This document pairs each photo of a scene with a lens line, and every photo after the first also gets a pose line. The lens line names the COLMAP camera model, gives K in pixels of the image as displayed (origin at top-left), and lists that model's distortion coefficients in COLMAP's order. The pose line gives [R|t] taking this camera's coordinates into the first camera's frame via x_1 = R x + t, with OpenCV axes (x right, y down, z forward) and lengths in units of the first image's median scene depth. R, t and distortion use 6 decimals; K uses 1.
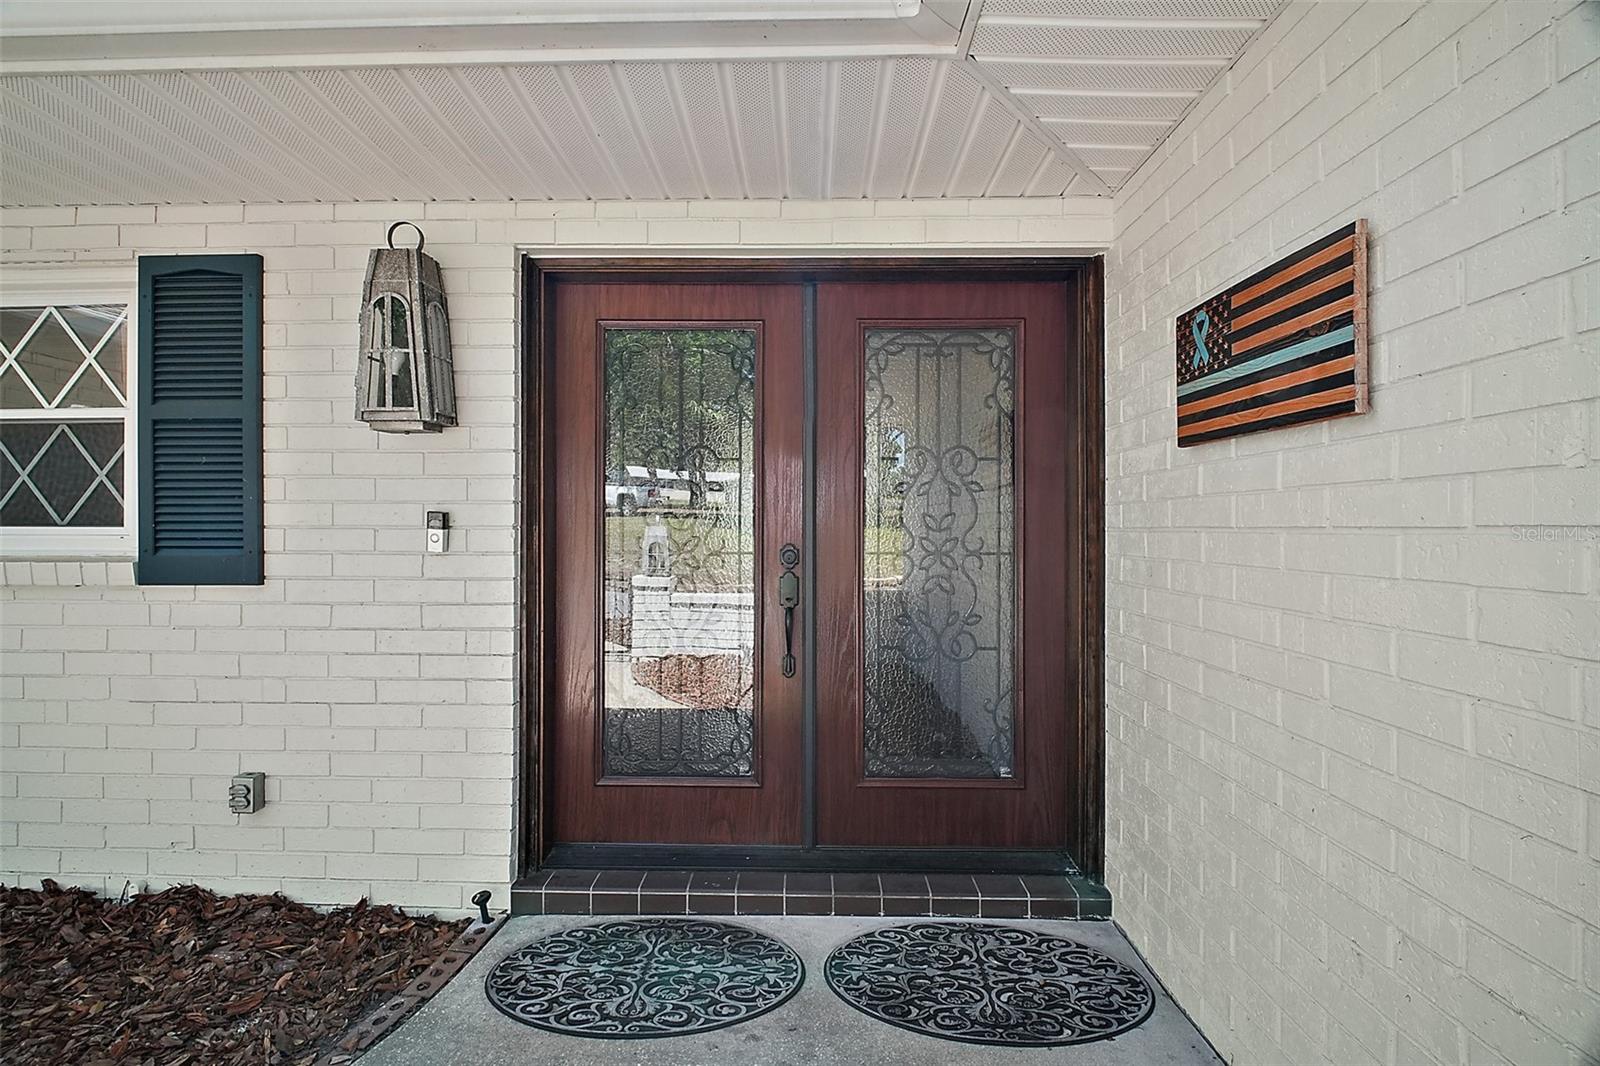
lens RADIAL K [[760.0, 0, 793.8], [0, 760.0, 525.1], [0, 0, 1]] dist [-0.001128, -0.001245]
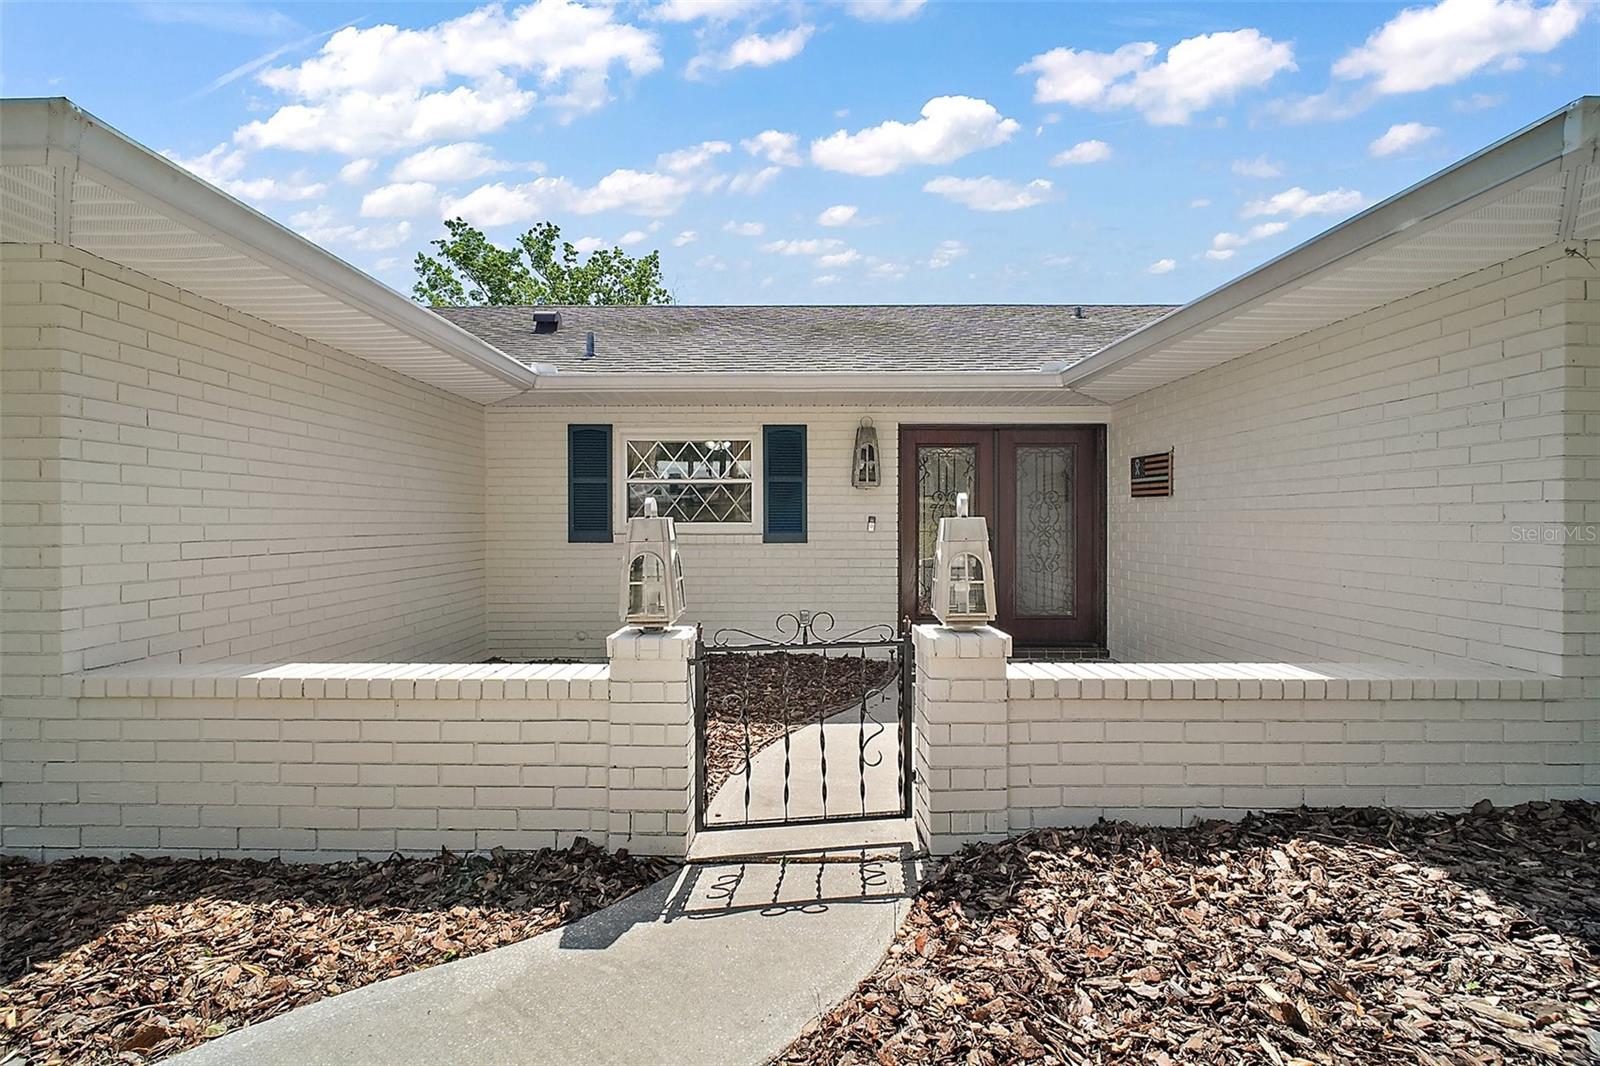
lens RADIAL K [[760.0, 0, 793.8], [0, 760.0, 525.1], [0, 0, 1]] dist [-0.001128, -0.001245]
pose [[0.999953, 0.000429, 0.009669, -0.777918], [-0.000490, 0.999980, 0.006322, -0.004038], [-0.009666, -0.006326, 0.999933, -1.796535]]
